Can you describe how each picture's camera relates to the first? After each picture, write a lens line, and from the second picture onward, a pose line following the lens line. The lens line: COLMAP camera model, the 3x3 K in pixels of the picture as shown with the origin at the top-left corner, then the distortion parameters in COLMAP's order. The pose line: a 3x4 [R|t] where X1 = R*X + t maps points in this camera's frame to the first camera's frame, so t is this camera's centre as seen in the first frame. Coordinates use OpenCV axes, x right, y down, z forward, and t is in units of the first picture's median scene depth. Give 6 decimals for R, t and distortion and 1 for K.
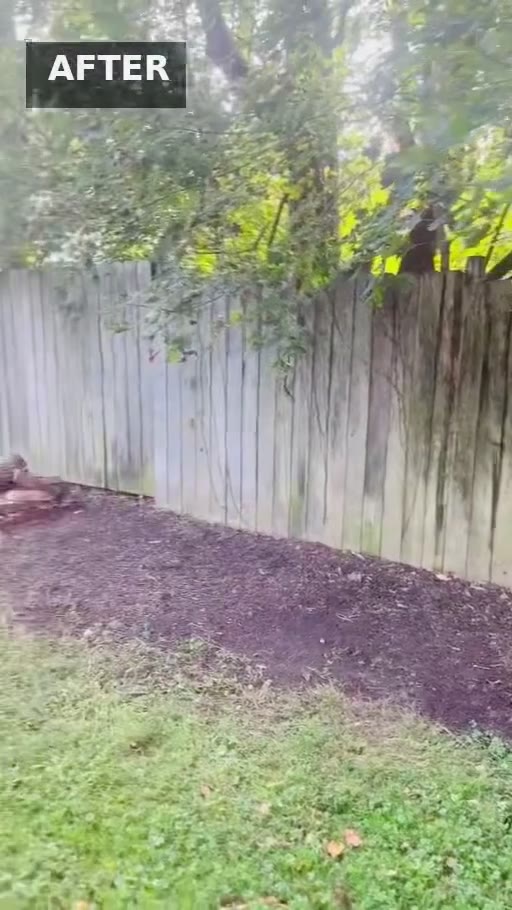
lens RADIAL K [[708.6, 0, 256.0], [0, 708.6, 455.0], [0, 0, 1]] dist [0.008949, -0.000733]
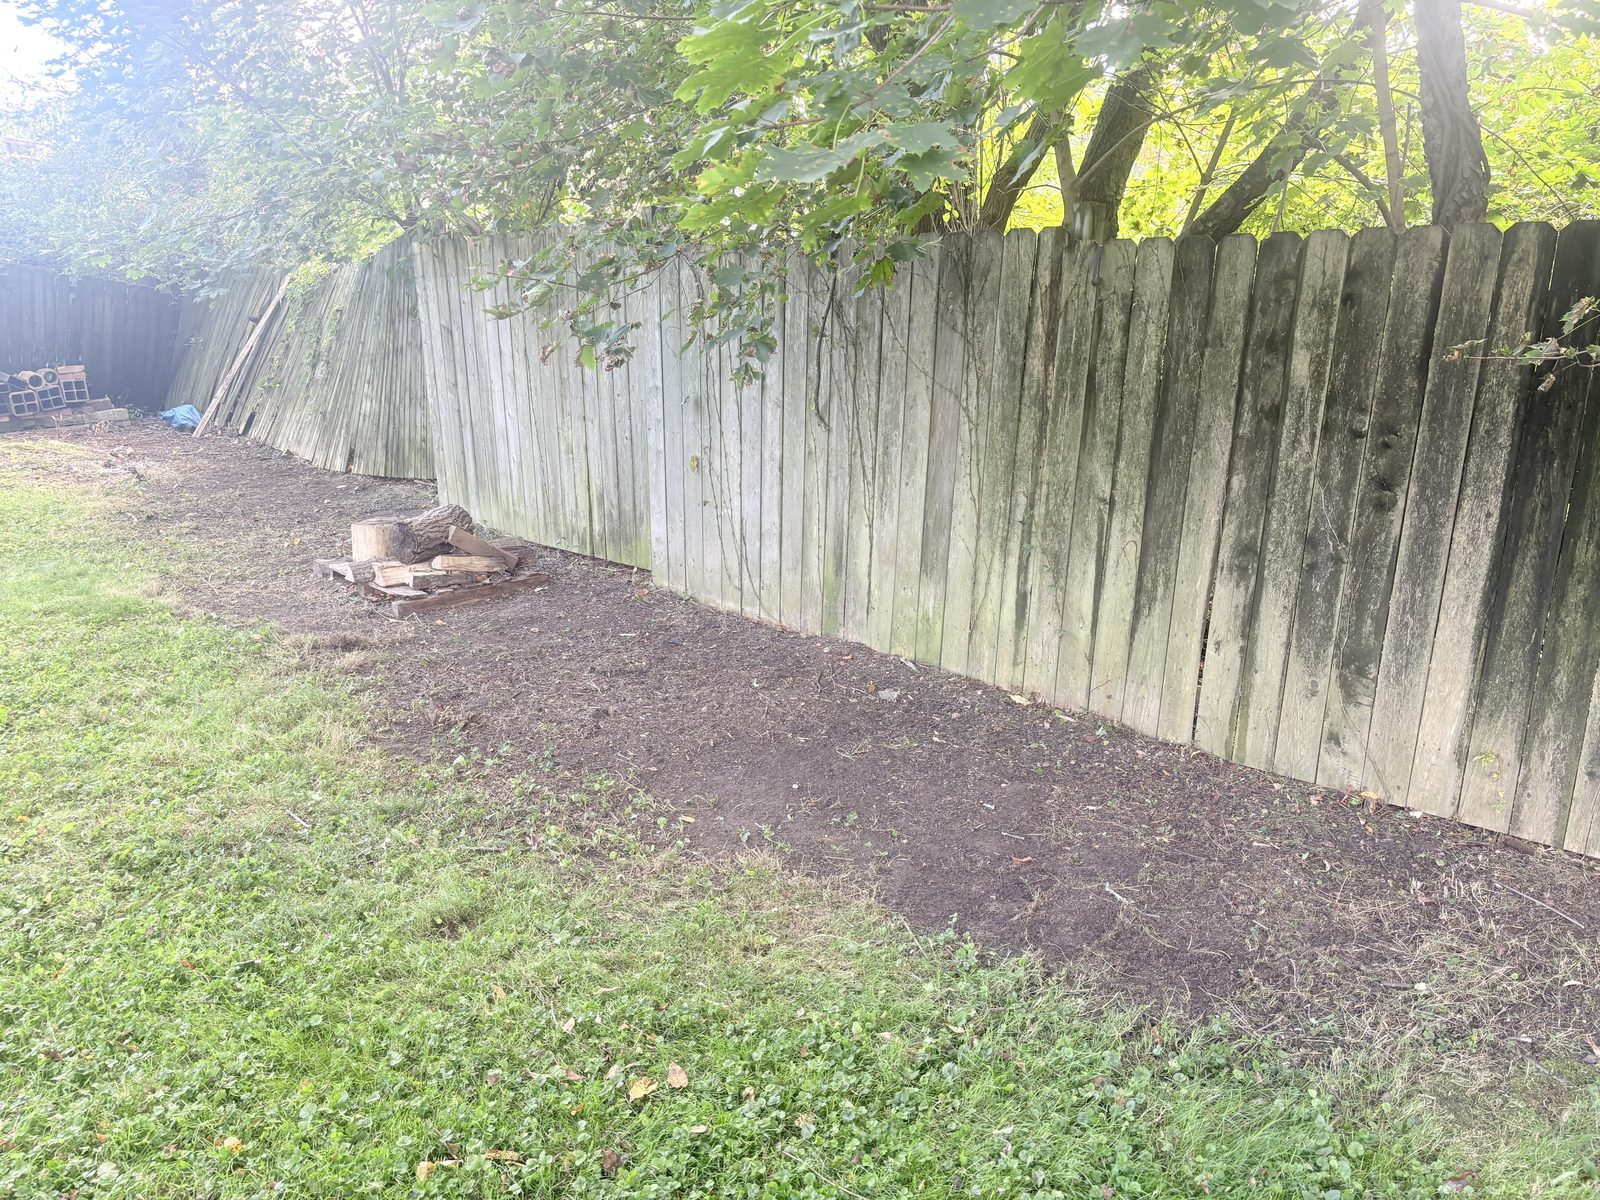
lens RADIAL K [[1022.0, 0, 800.0], [0, 1022.0, 600.0], [0, 0, 1]] dist [-0.002934, -0.000394]
pose [[0.995376, 0.026326, -0.092375, 0.139001], [-0.018495, 0.996241, 0.084626, 0.001492], [0.094256, -0.082526, 0.992122, 0.035097]]
